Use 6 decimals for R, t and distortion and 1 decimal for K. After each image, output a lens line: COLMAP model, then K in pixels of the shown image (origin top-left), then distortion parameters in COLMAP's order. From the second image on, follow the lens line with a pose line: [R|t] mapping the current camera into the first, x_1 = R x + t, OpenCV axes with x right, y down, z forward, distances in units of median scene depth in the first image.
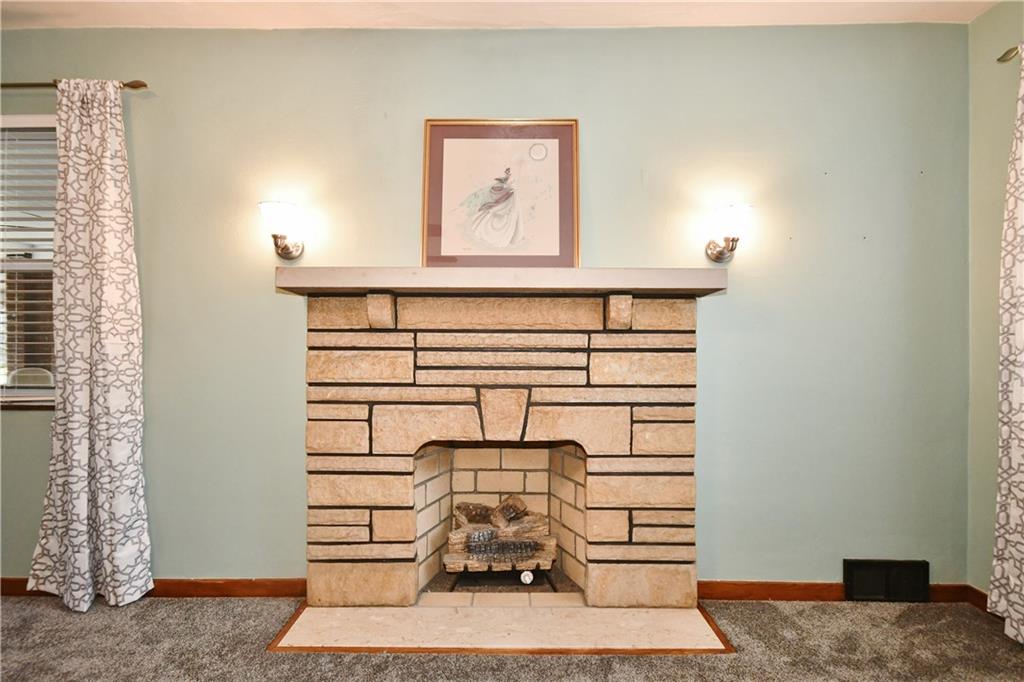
lens RADIAL K [[518.0, 0, 509.4], [0, 518.0, 343.0], [0, 0, 1]] dist [0.005503, 0.000683]
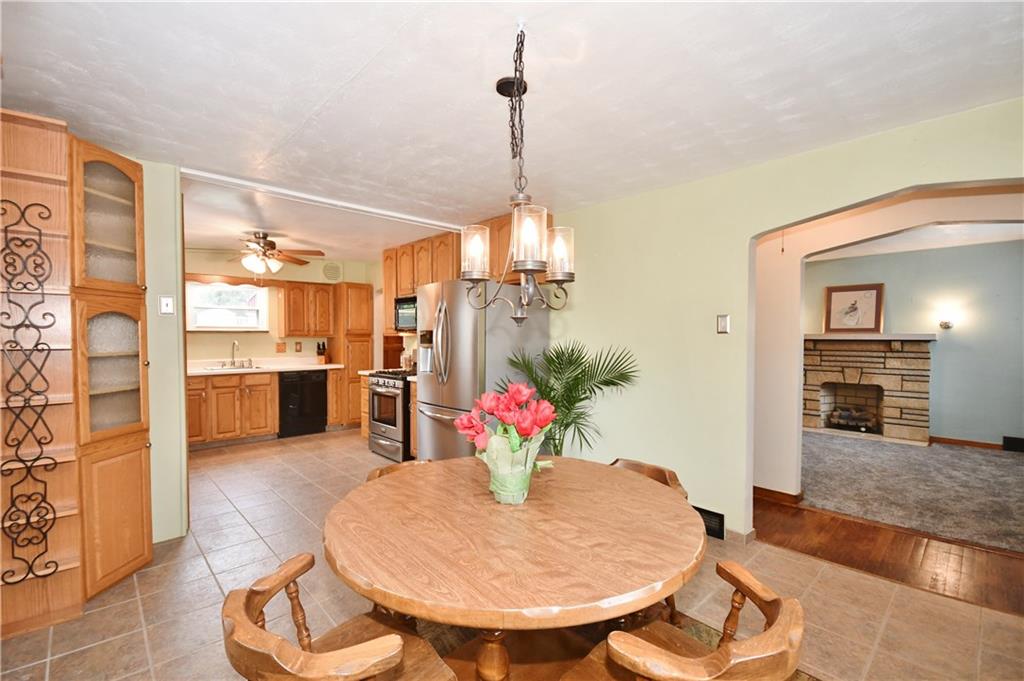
lens RADIAL K [[449.3, 0, 505.8], [0, 449.3, 344.7], [0, 0, 1]] dist [-0.000419, -0.000577]
pose [[0.683967, 0.011944, -0.729415, 0.577062], [-0.001361, 0.999885, 0.015097, -0.104214], [0.729512, -0.009333, 0.683905, -2.636252]]
